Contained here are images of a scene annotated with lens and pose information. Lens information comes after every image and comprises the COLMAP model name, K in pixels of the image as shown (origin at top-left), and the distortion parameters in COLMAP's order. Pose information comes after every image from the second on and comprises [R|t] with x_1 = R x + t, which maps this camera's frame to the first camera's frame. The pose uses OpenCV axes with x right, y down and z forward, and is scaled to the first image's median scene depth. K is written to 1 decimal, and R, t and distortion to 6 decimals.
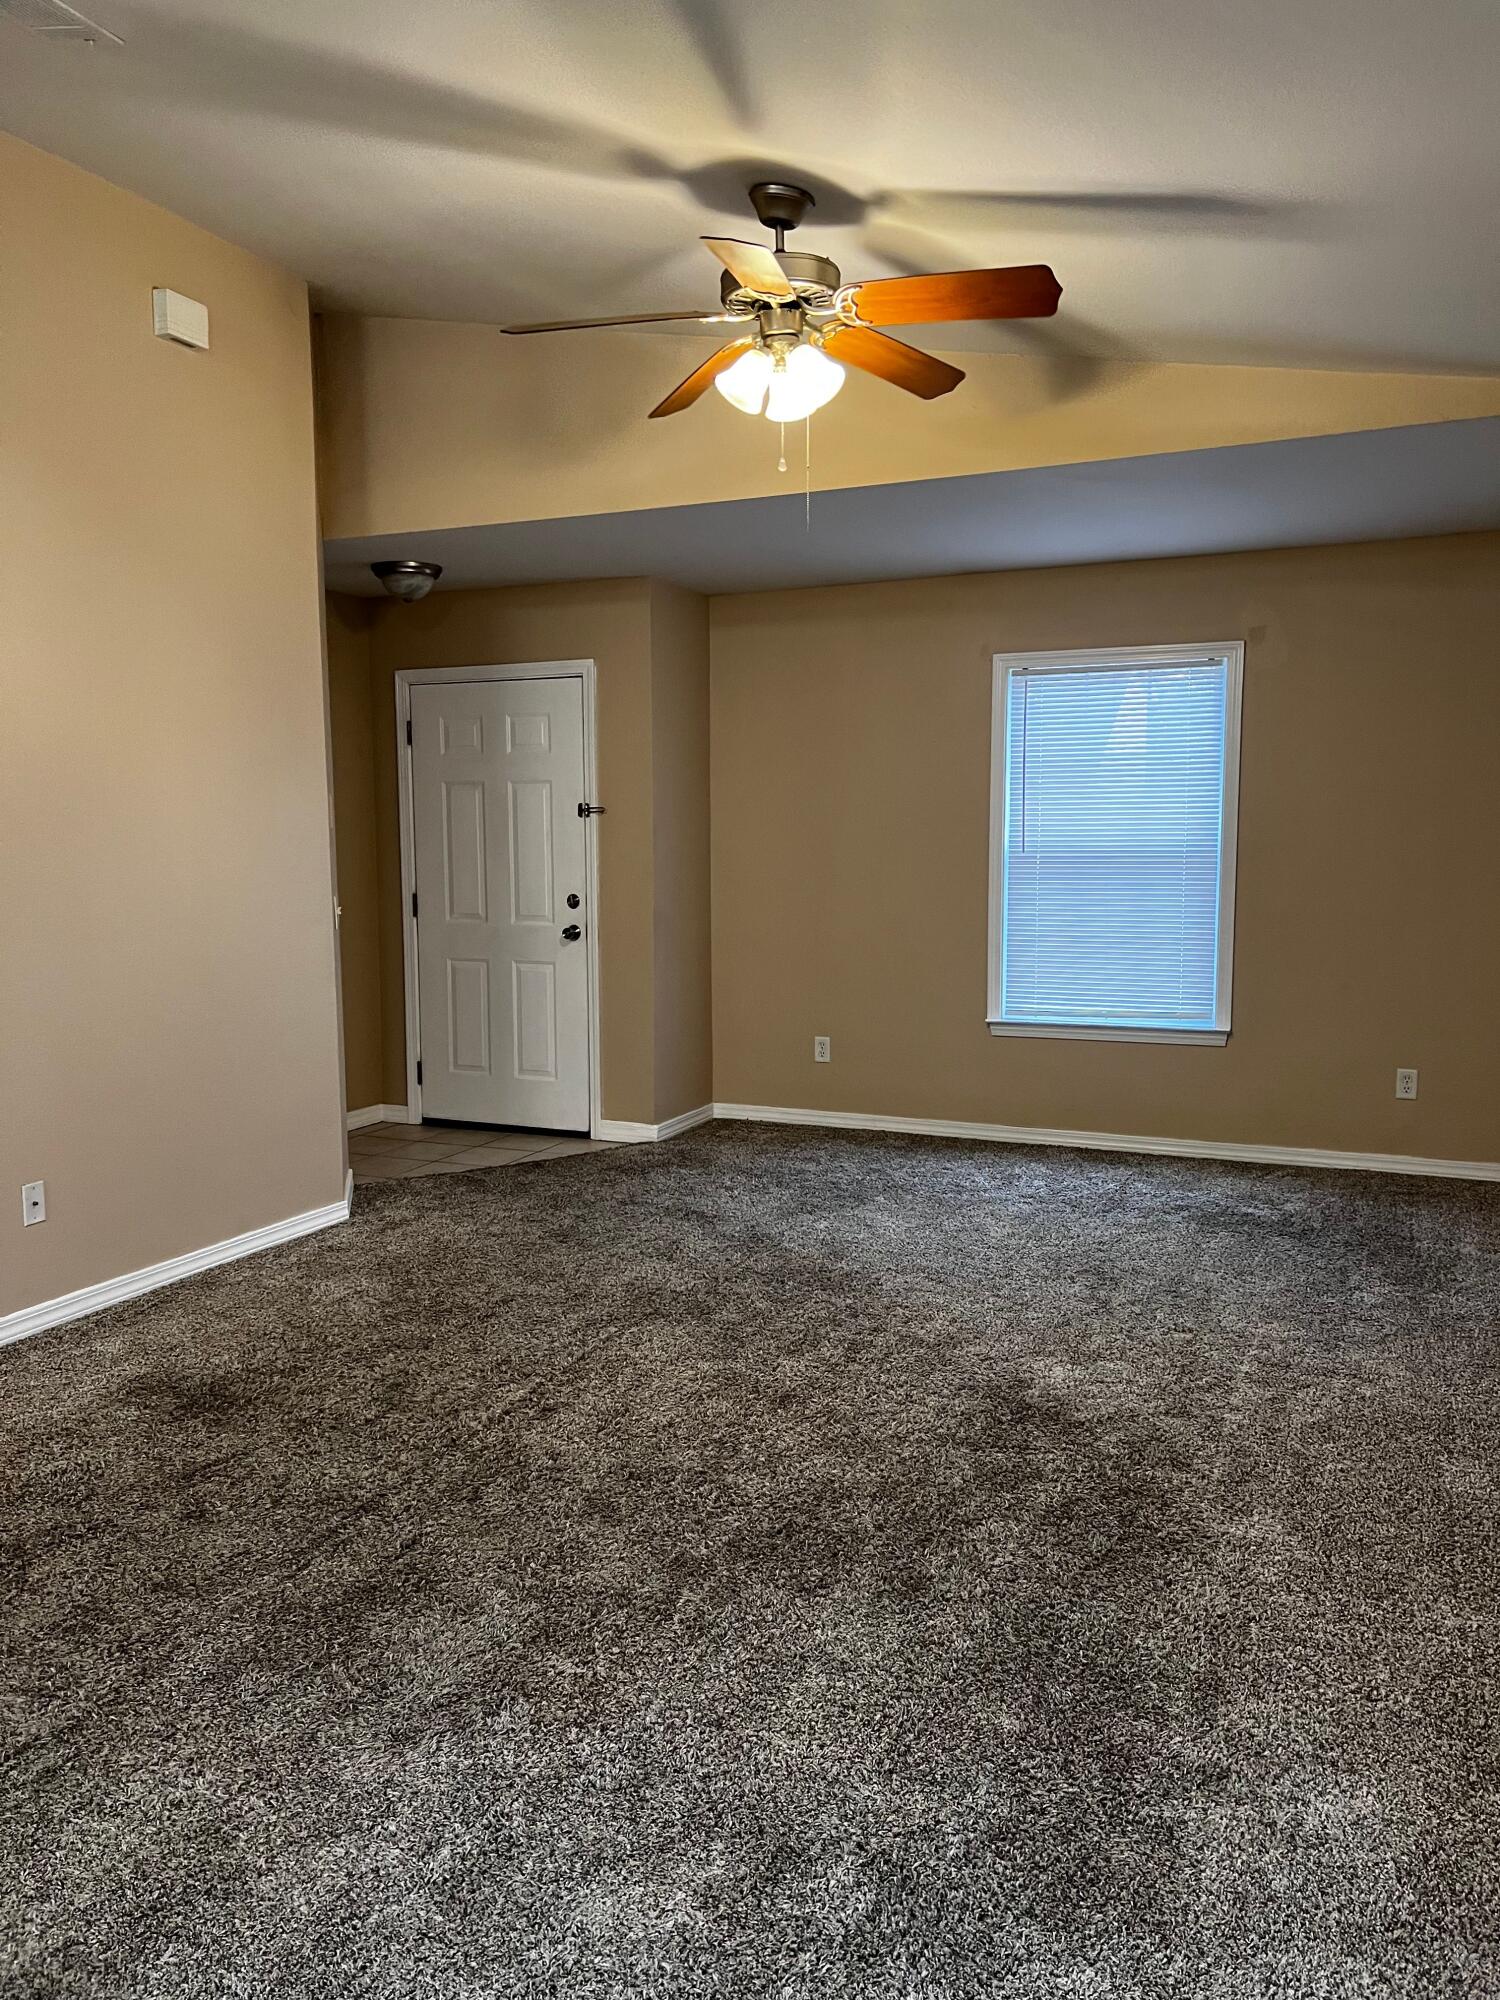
lens RADIAL K [[1492.3, 0, 732.8], [0, 1492.3, 987.1], [0, 0, 1]] dist [0.047561, -0.038777]
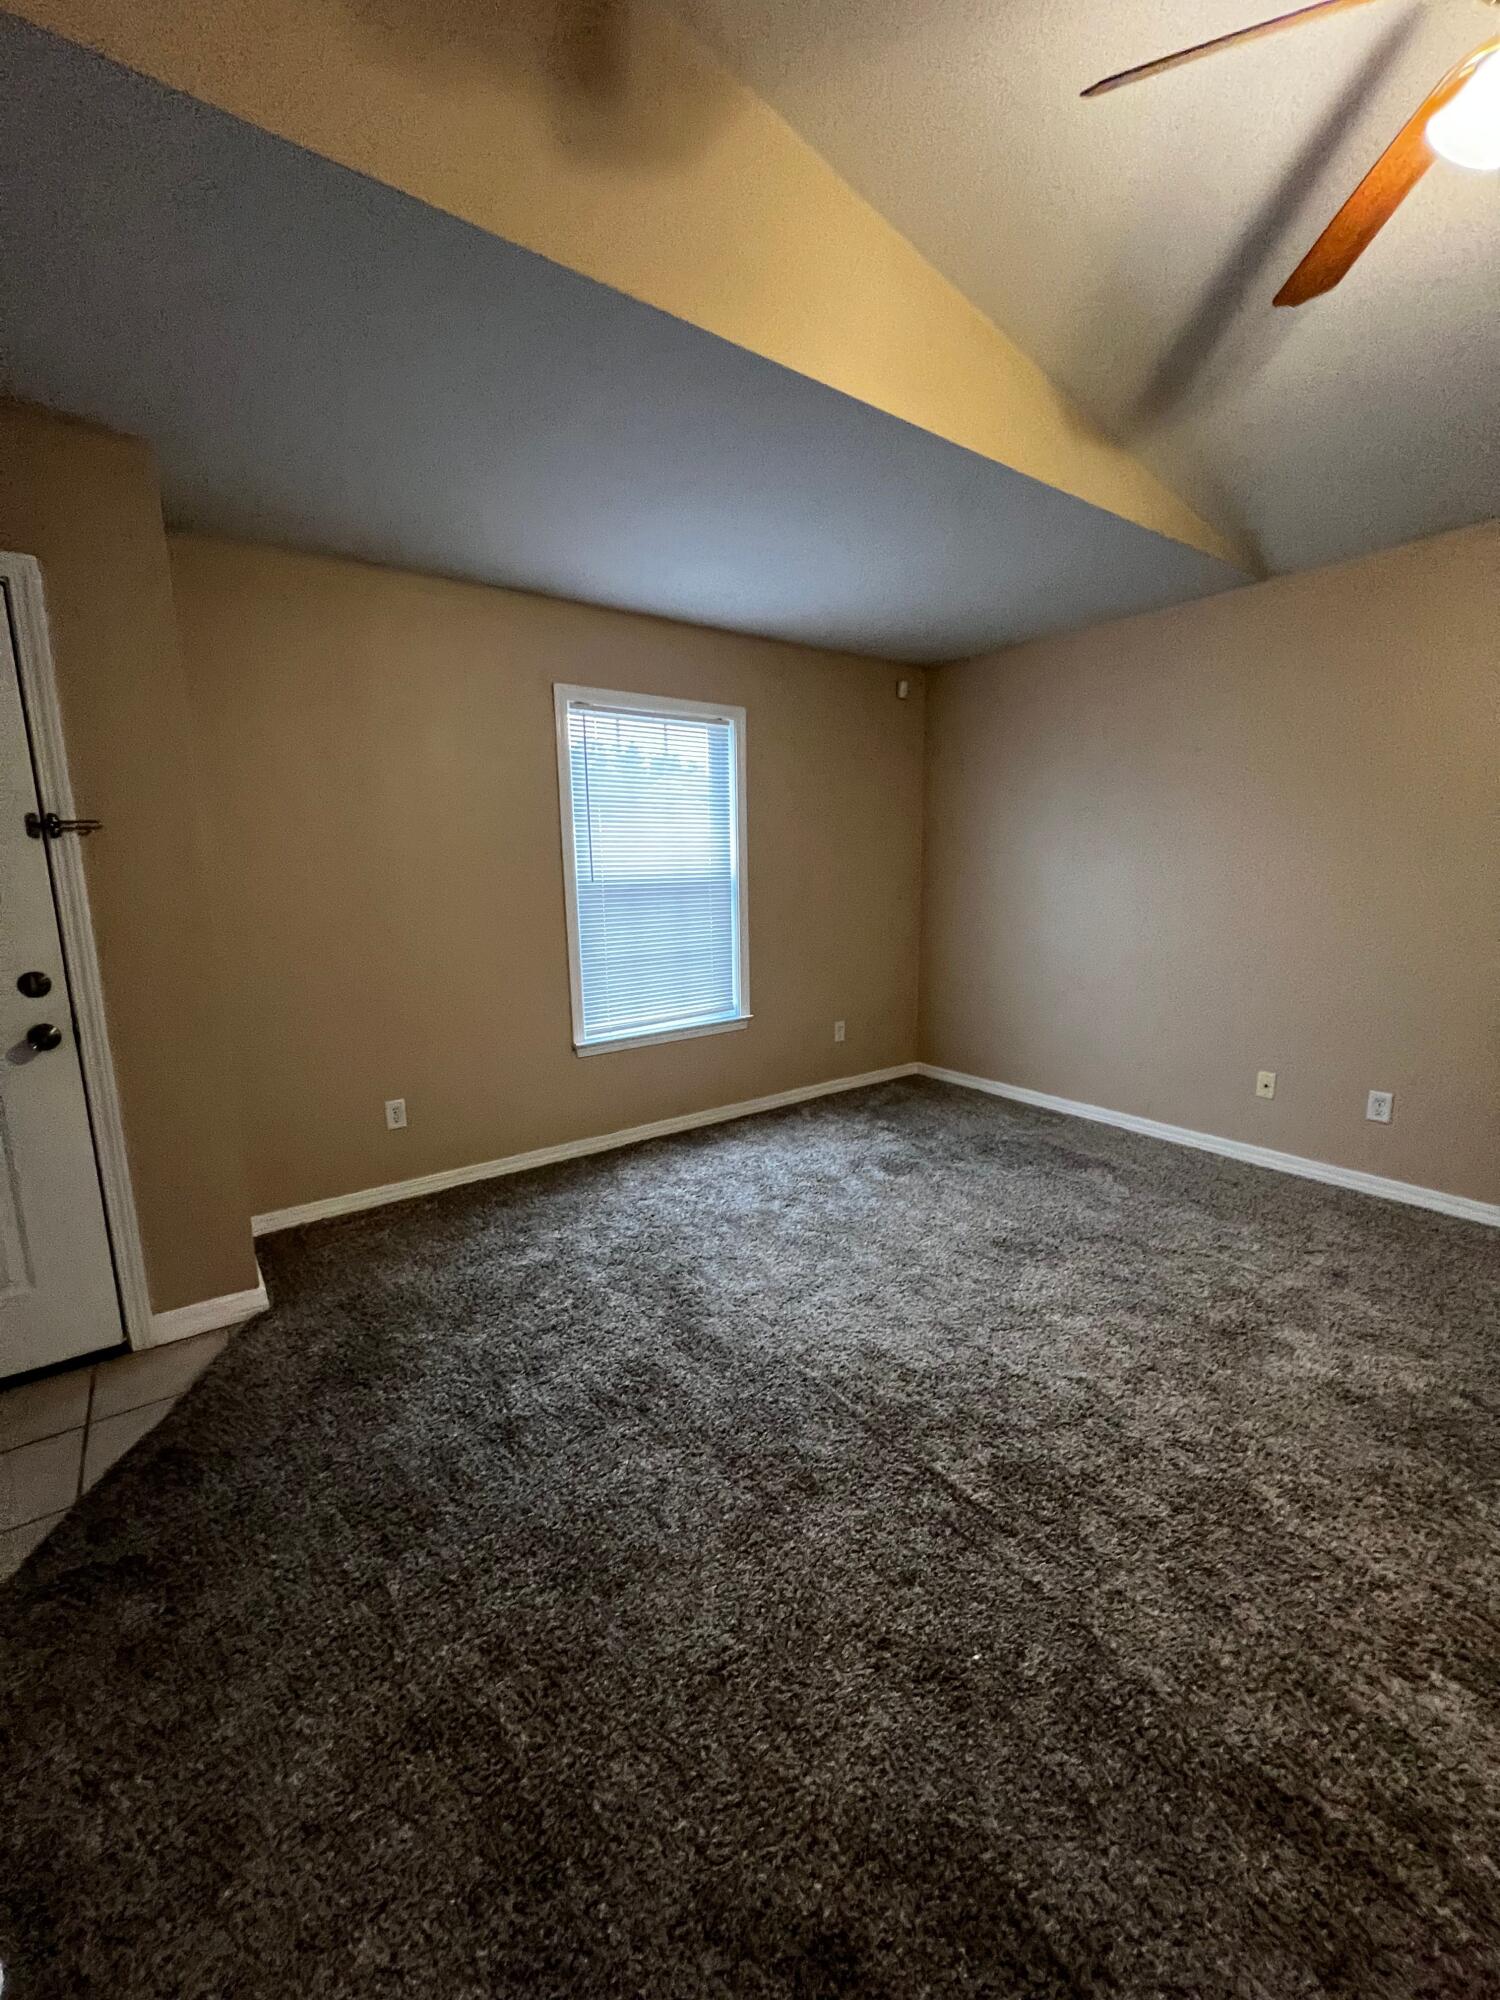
lens RADIAL K [[796.6, 0, 747.8], [0, 796.6, 1000.3], [0, 0, 1]] dist [-0.000874, 0.000097]
pose [[0.493538, -0.149285, 0.856816, -0.407691], [0.105357, 0.988166, 0.111484, -0.097884], [-0.863319, 0.035250, 0.503426, 1.039142]]
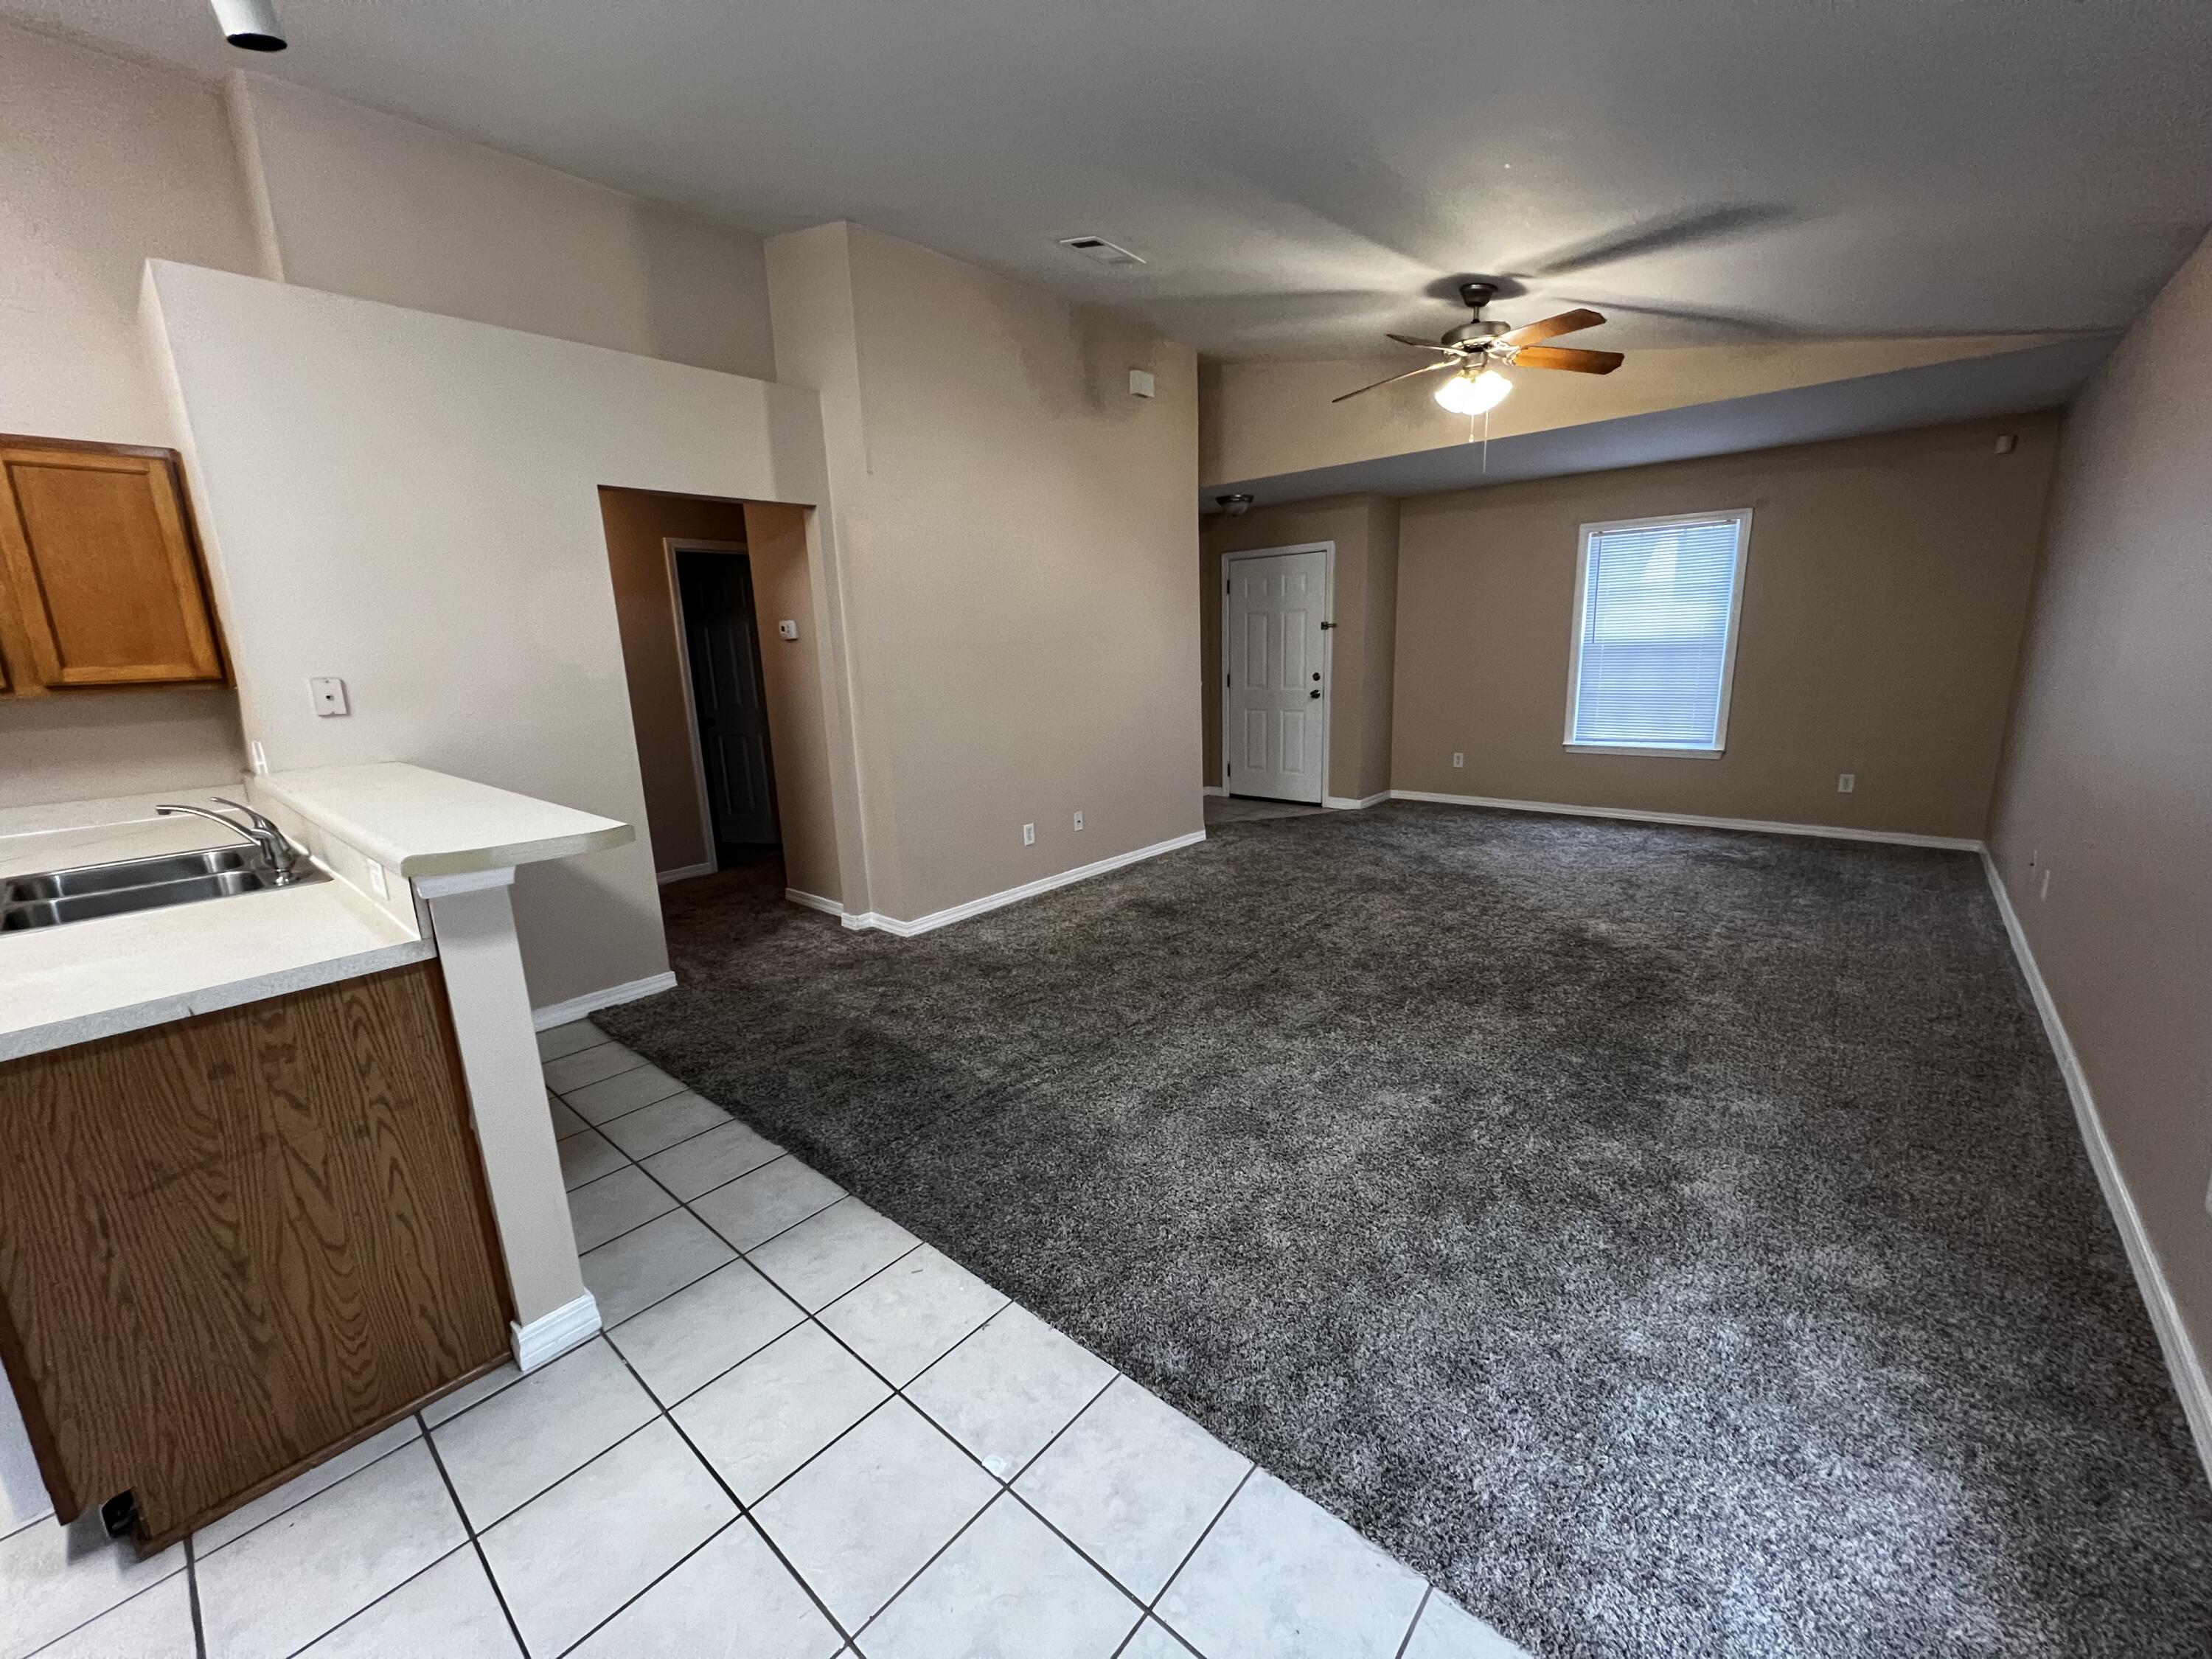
lens RADIAL K [[881.0, 0, 1110.3], [0, 881.0, 829.1], [0, 0, 1]] dist [-0.000874, 0.000097]
pose [[0.958597, 0.034325, -0.282688, -0.064819], [-0.003053, 0.993890, 0.110329, 0.015839], [0.284748, -0.104898, 0.952846, -0.206611]]
